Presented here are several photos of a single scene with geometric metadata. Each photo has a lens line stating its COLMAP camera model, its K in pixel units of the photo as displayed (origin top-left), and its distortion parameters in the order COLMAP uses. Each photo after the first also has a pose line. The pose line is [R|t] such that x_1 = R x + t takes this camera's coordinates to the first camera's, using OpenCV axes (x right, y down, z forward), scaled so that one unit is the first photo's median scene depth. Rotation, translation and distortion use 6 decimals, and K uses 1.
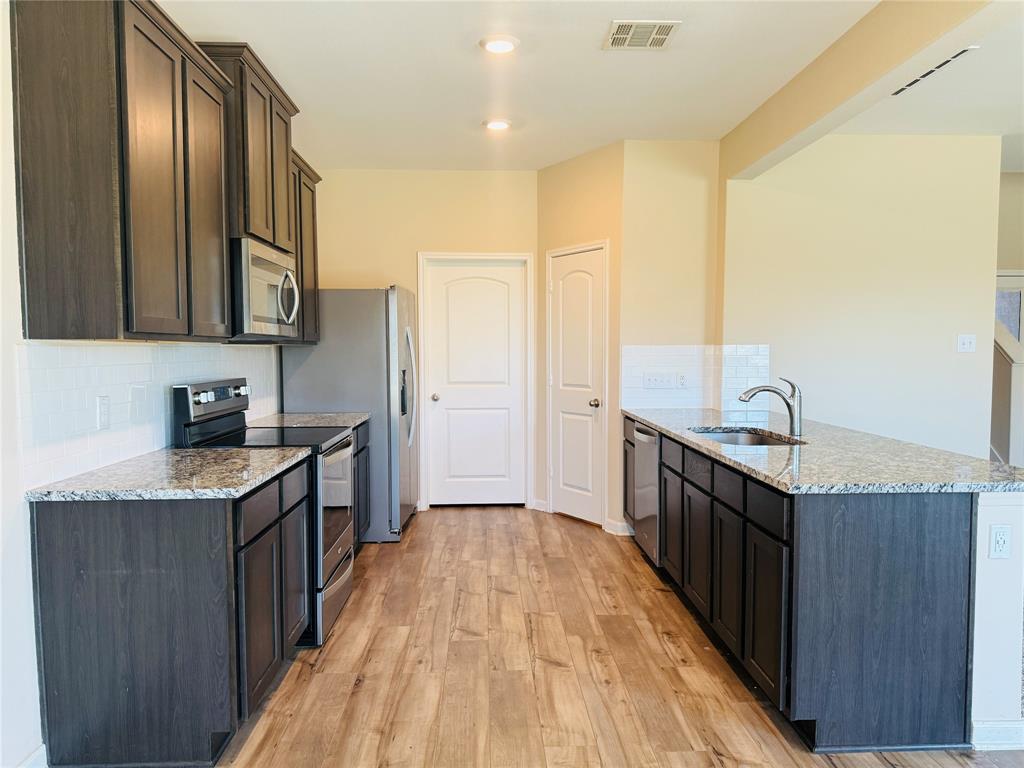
lens RADIAL K [[719.5, 0, 509.2], [0, 719.5, 385.8], [0, 0, 1]] dist [0.019297, -0.024136]
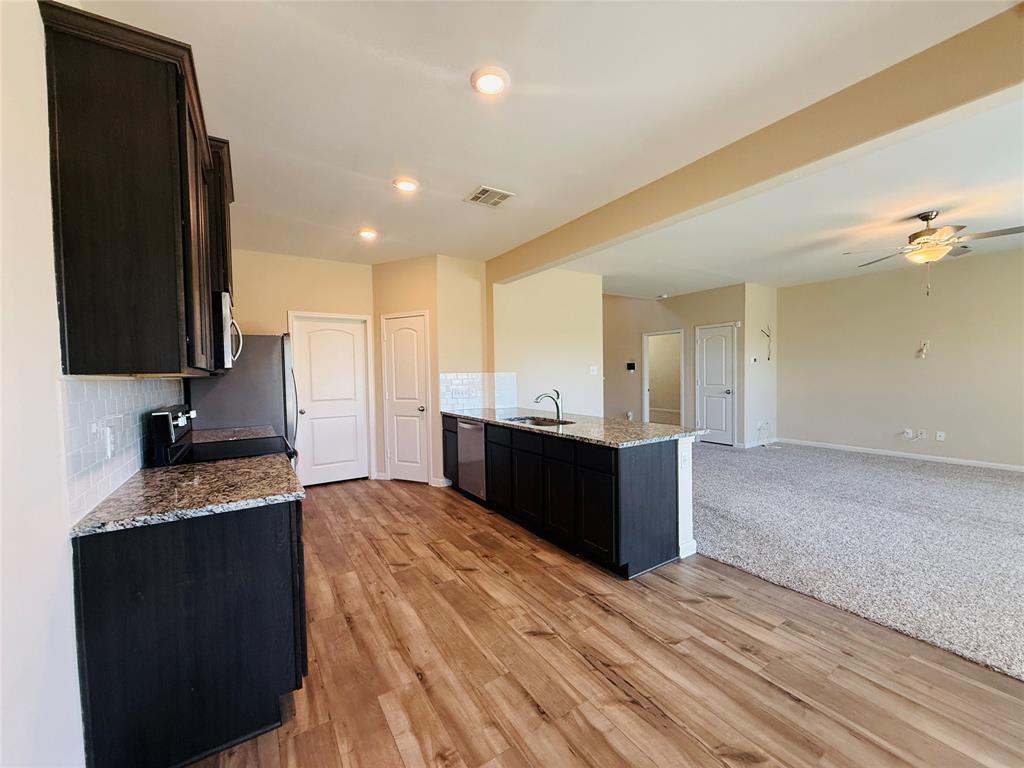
lens RADIAL K [[410.0, 0, 511.5], [0, 410.0, 383.0], [0, 0, 1]] dist [-0.001405, 0.000362]
pose [[0.859503, -0.025272, 0.510505, -0.290881], [0.042081, 0.998885, -0.021400, -0.010285], [-0.509395, 0.039876, 0.859608, 0.133104]]
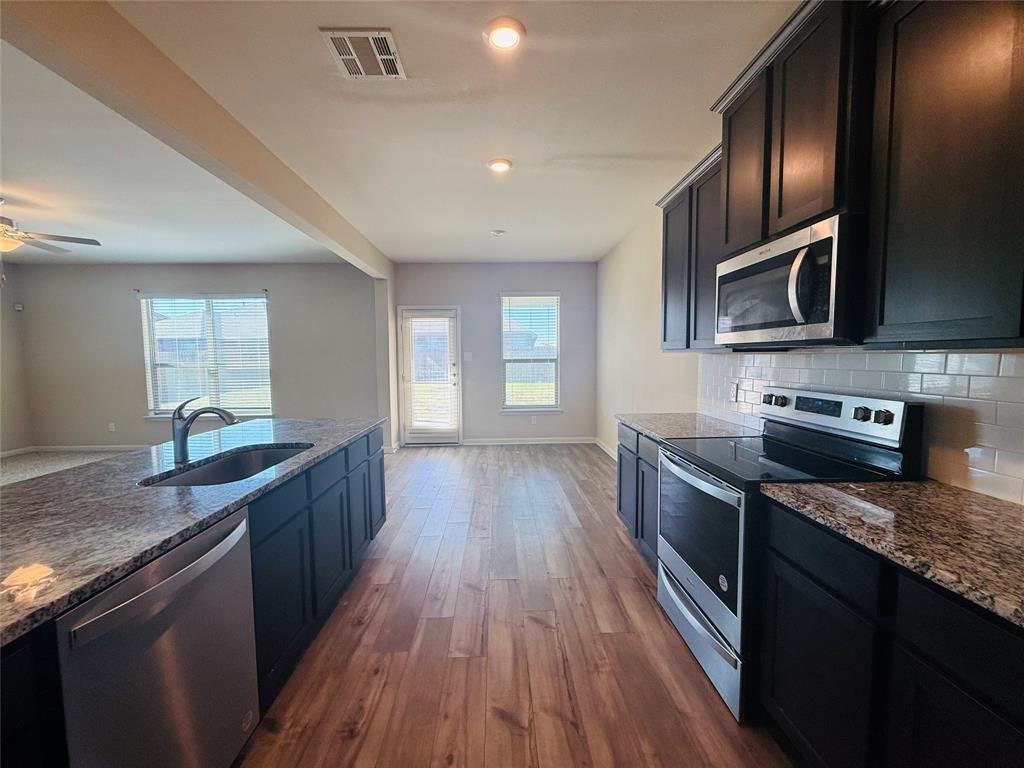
lens RADIAL K [[410.0, 0, 513.0], [0, 410.0, 378.9], [0, 0, 1]] dist [-0.001405, 0.000362]
pose [[-0.999892, 0.013590, -0.005671, -0.014916], [0.012903, 0.994130, 0.107424, -0.090288], [0.007097, 0.107339, -0.994197, 1.619395]]
